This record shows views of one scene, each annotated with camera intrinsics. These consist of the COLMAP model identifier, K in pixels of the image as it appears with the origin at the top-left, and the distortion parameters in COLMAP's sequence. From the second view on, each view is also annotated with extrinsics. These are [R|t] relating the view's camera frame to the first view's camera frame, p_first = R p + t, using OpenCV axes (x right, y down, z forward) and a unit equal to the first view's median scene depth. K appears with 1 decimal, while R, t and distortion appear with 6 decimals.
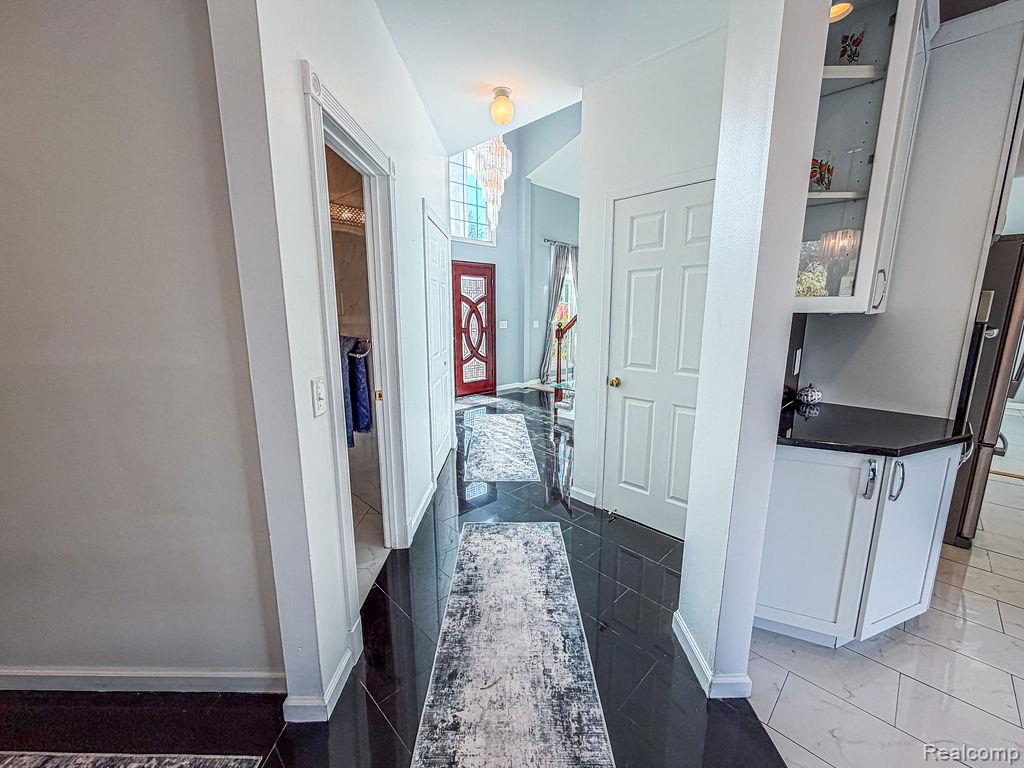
lens RADIAL K [[408.1, 0, 513.1], [0, 408.1, 385.0], [0, 0, 1]] dist [0.001541, 0.000192]
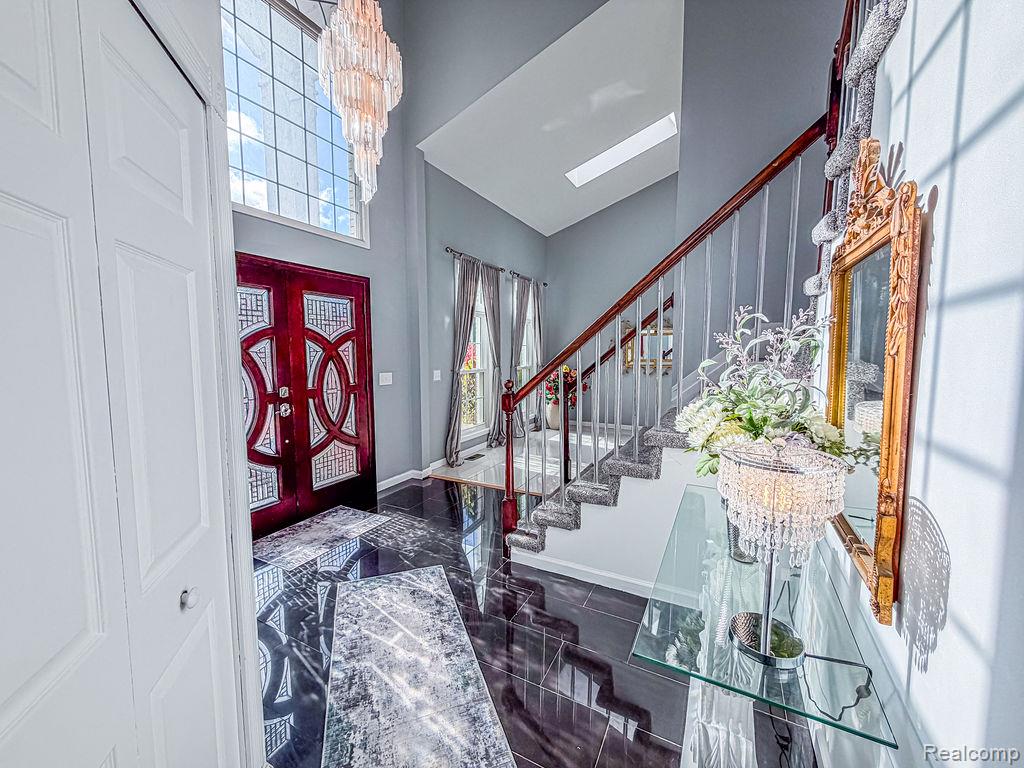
lens RADIAL K [[408.1, 0, 507.2], [0, 408.1, 384.7], [0, 0, 1]] dist [0.001541, 0.000192]
pose [[0.955908, -0.028720, 0.292258, -0.032492], [0.057183, 0.994361, -0.089315, -0.084831], [-0.288045, 0.102089, 0.952160, 0.425812]]
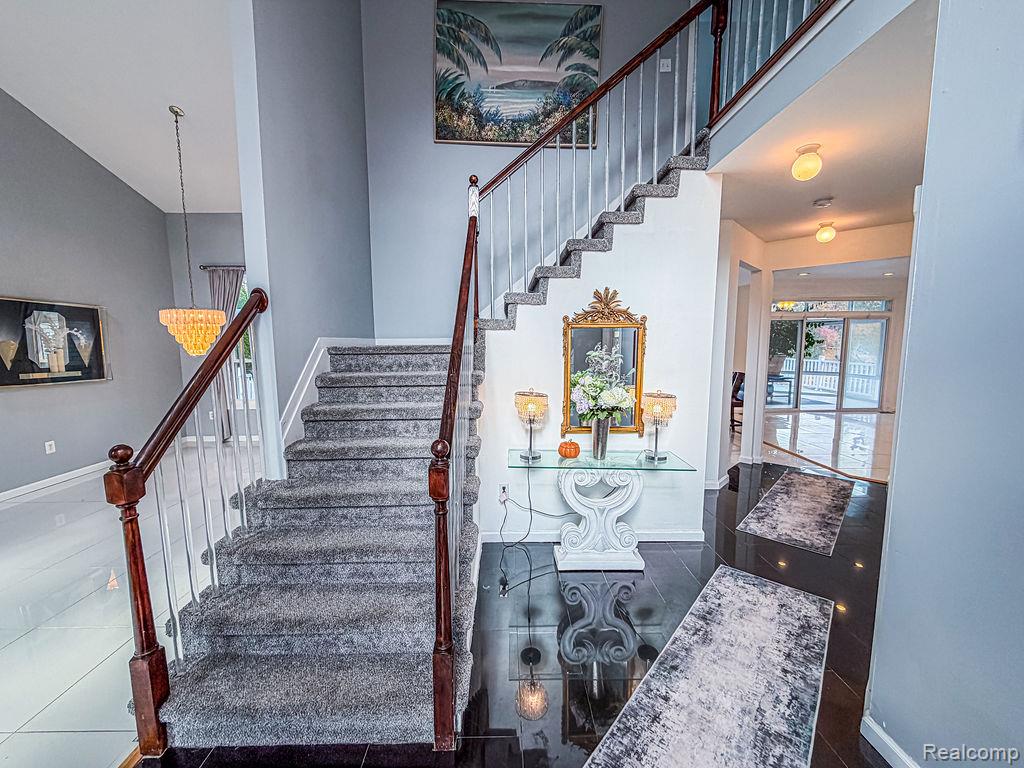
lens RADIAL K [[408.1, 0, 508.3], [0, 408.1, 388.5], [0, 0, 1]] dist [0.001541, 0.000192]
pose [[0.745379, 0.074190, -0.662500, 0.059640], [-0.114519, 0.993265, -0.017615, -0.016274], [0.656731, 0.088999, 0.748855, -0.087898]]
